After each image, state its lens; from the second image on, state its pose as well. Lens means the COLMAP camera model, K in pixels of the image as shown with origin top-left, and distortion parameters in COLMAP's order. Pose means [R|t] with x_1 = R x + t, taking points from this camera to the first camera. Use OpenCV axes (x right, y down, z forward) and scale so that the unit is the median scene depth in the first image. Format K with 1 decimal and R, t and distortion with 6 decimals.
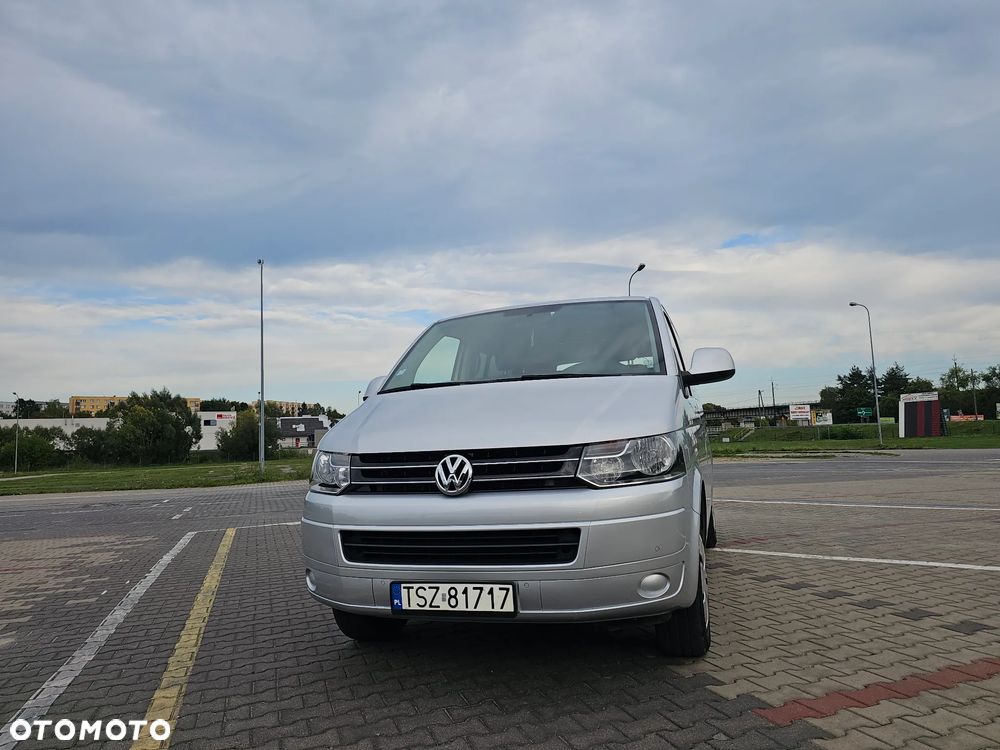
lens RADIAL K [[640.3, 0, 527.2], [0, 640.3, 373.5], [0, 0, 1]] dist [0.049711, -0.035587]
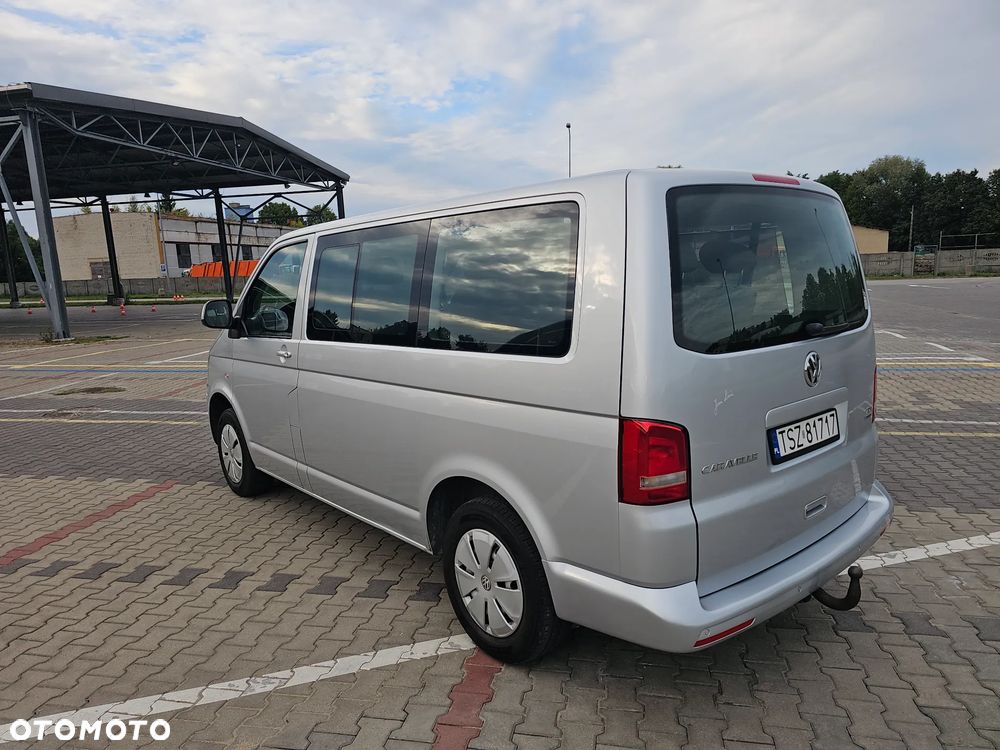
lens RADIAL K [[687.2, 0, 505.0], [0, 687.2, 386.6], [0, 0, 1]] dist [0.066698, -0.058101]
pose [[-0.538084, 0.203471, -0.817964, 1.508238], [0.146673, 0.978224, 0.146849, 0.011179], [0.830032, -0.040956, -0.556210, 2.985411]]
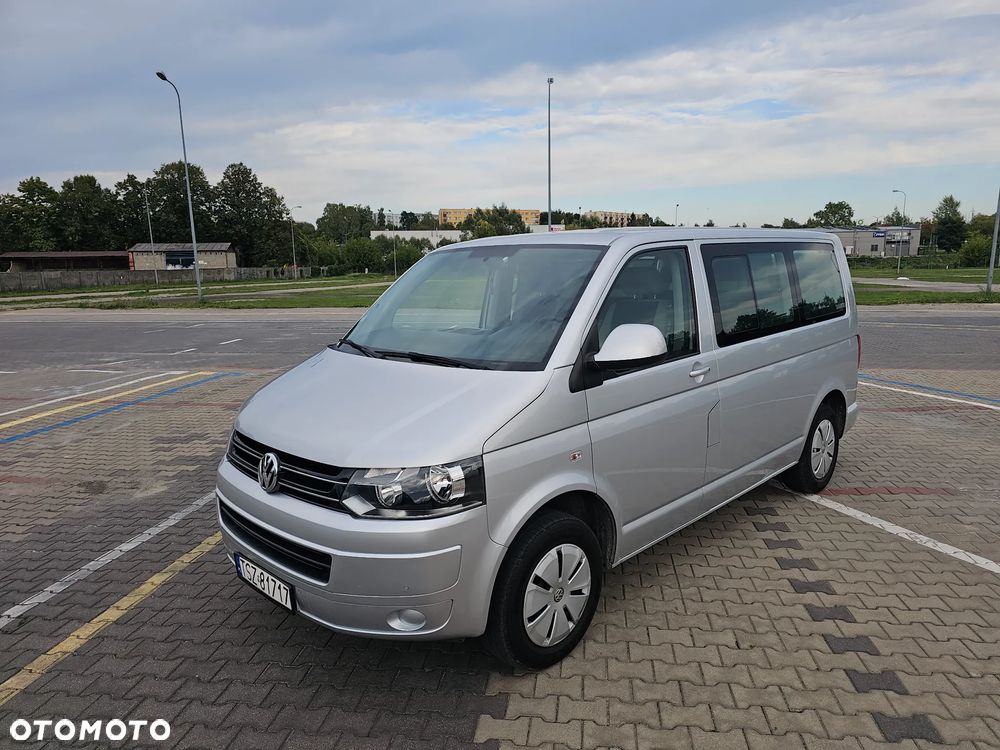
lens RADIAL K [[652.5, 0, 545.3], [0, 652.5, 392.7], [0, 0, 1]] dist [0.049122, -0.042282]
pose [[0.895535, 0.114564, -0.429990, 0.739918], [0.023468, 0.952787, 0.302732, -0.276302], [0.444371, -0.281198, 0.850566, 0.345199]]
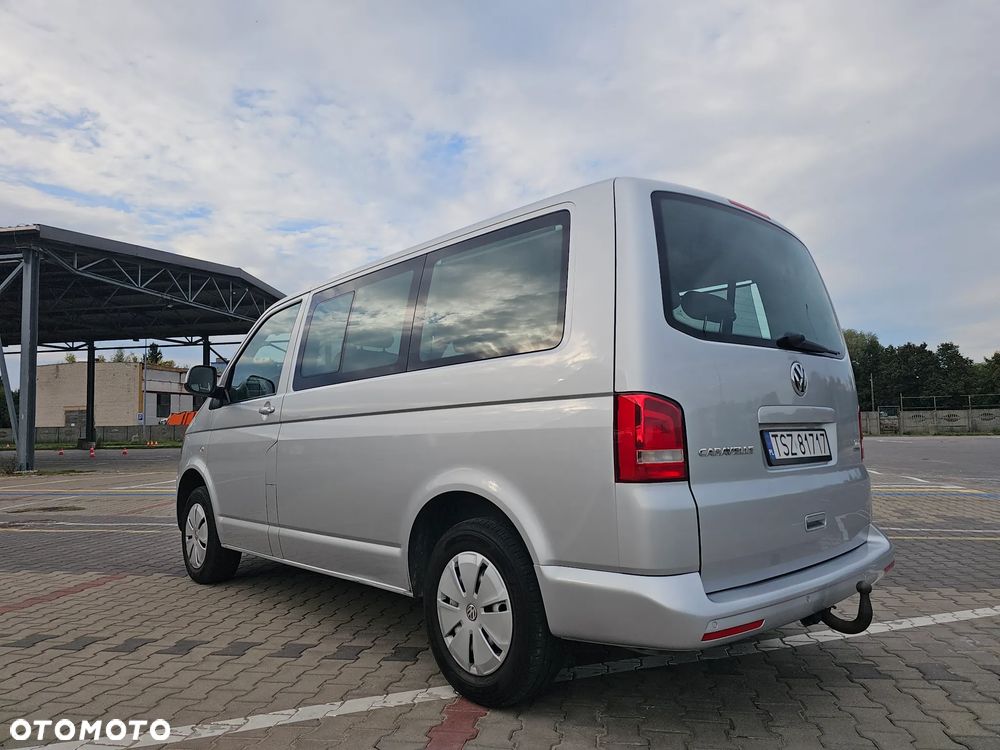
lens RADIAL K [[688.5, 0, 515.6], [0, 688.5, 372.1], [0, 0, 1]] dist [0.056326, -0.045652]
pose [[-0.501799, -0.020236, -0.864747, 1.536895], [0.132323, 0.986163, -0.099862, 0.245647], [0.854803, -0.164537, -0.492178, 2.943681]]
